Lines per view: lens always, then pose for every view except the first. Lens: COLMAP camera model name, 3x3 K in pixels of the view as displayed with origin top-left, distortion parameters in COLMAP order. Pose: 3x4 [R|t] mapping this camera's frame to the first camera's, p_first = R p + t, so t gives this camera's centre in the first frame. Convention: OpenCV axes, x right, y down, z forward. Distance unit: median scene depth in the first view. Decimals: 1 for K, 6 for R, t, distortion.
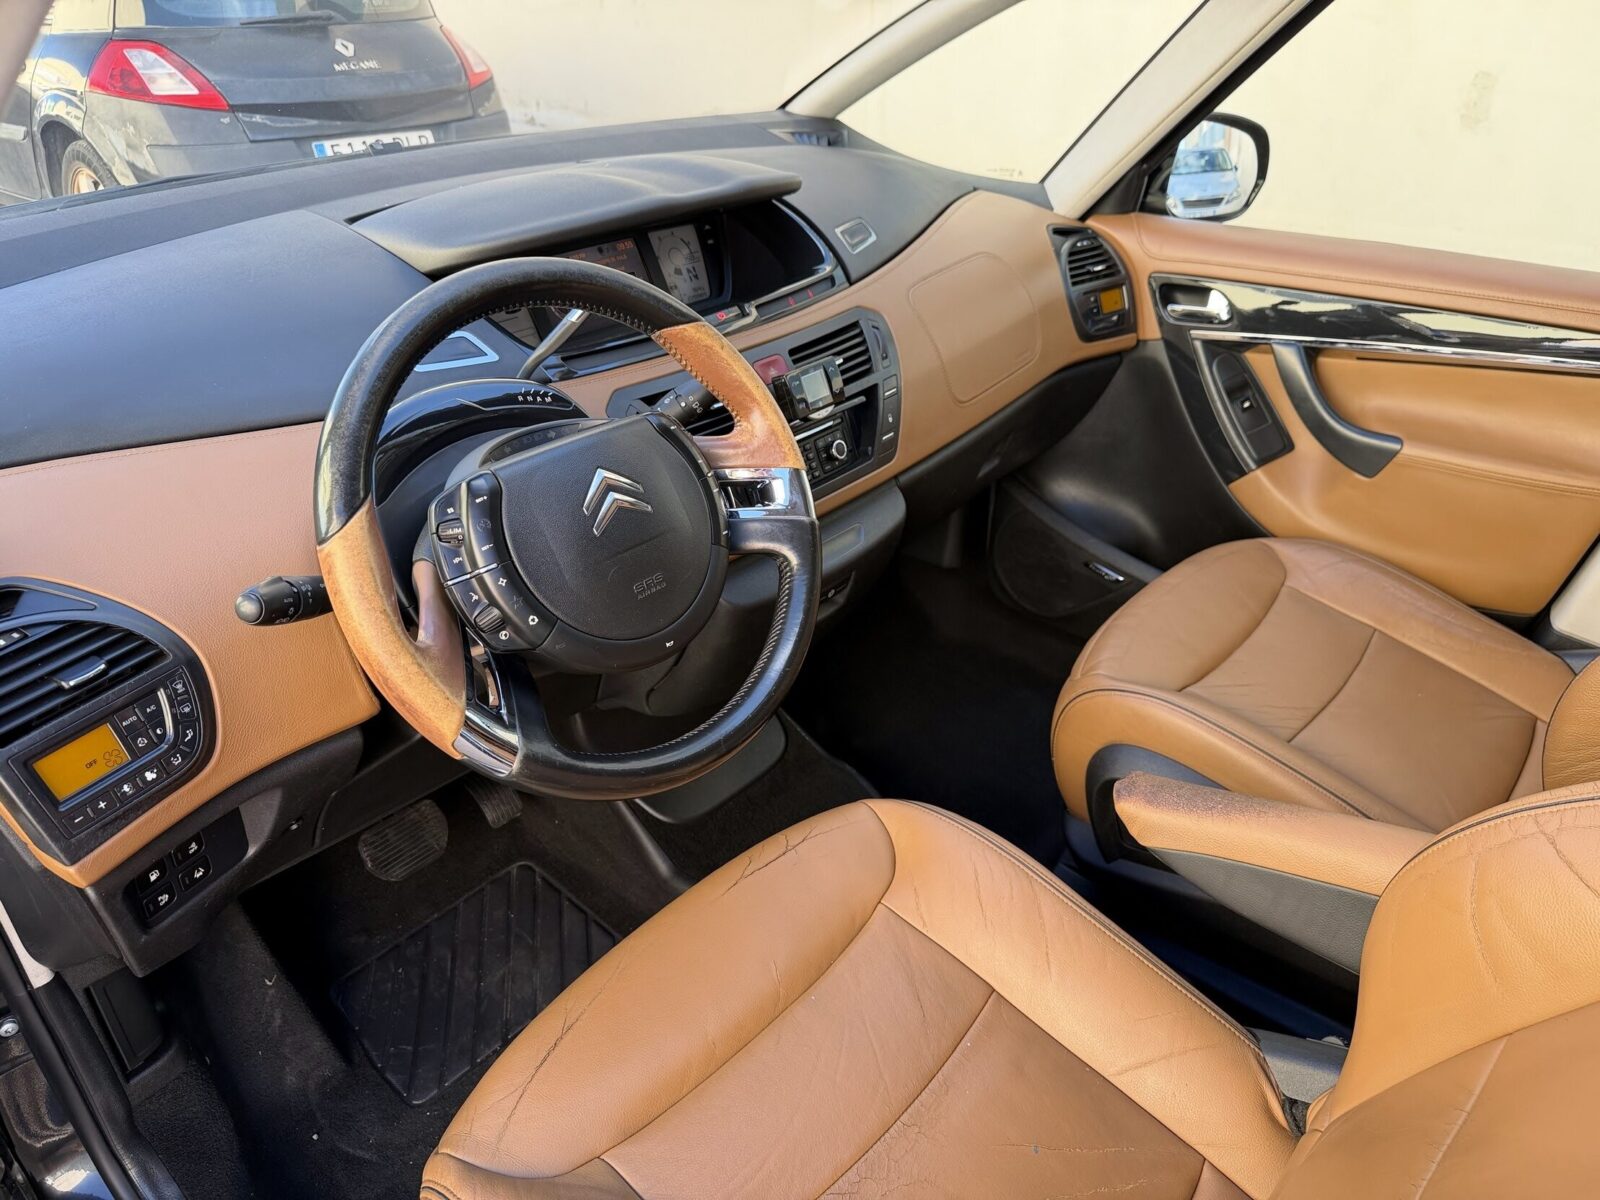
lens RADIAL K [[1164.7, 0, 804.4], [0, 1164.7, 607.4], [0, 0, 1]] dist [-0.002505, -0.007392]
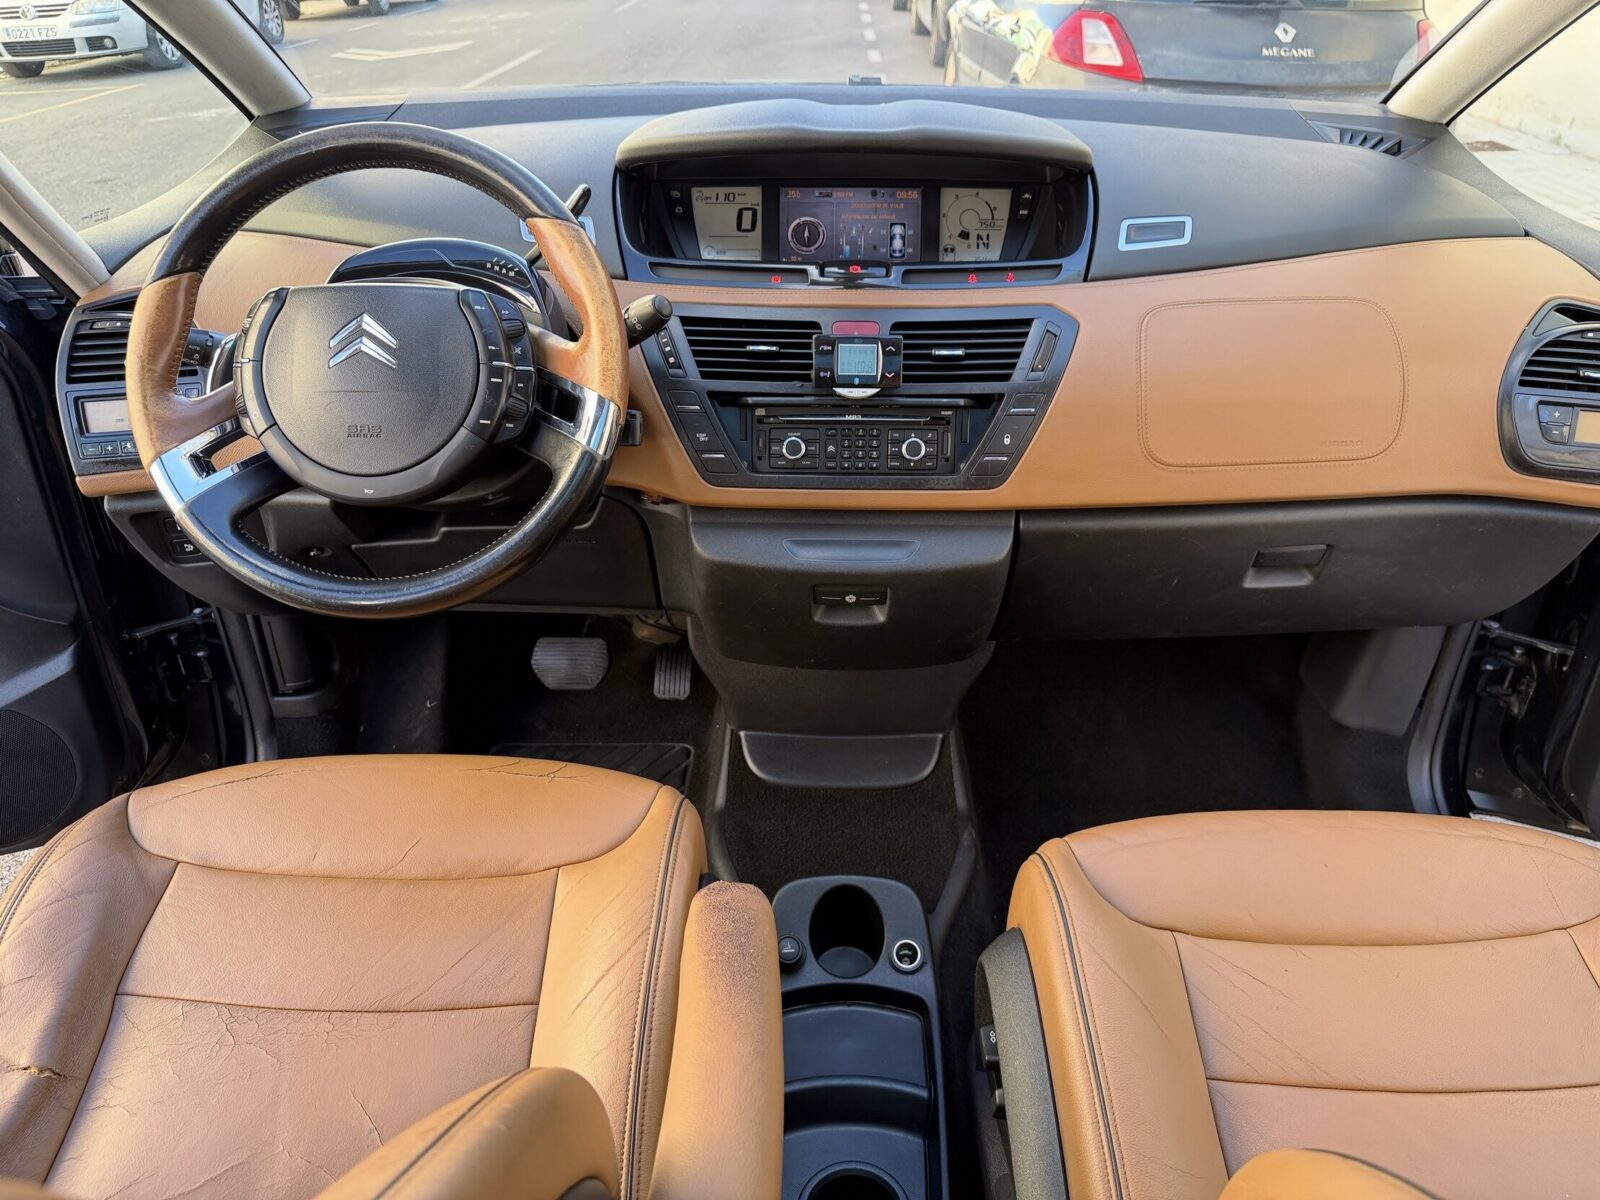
lens RADIAL K [[1108.6, 0, 687.3], [0, 1108.6, 592.8], [0, 0, 1]] dist [0.062849, -0.065388]
pose [[0.654001, 0.399794, -0.642221, 0.441281], [-0.392632, 0.905034, 0.163565, -0.095595], [0.646624, 0.145185, 0.748865, 0.248805]]
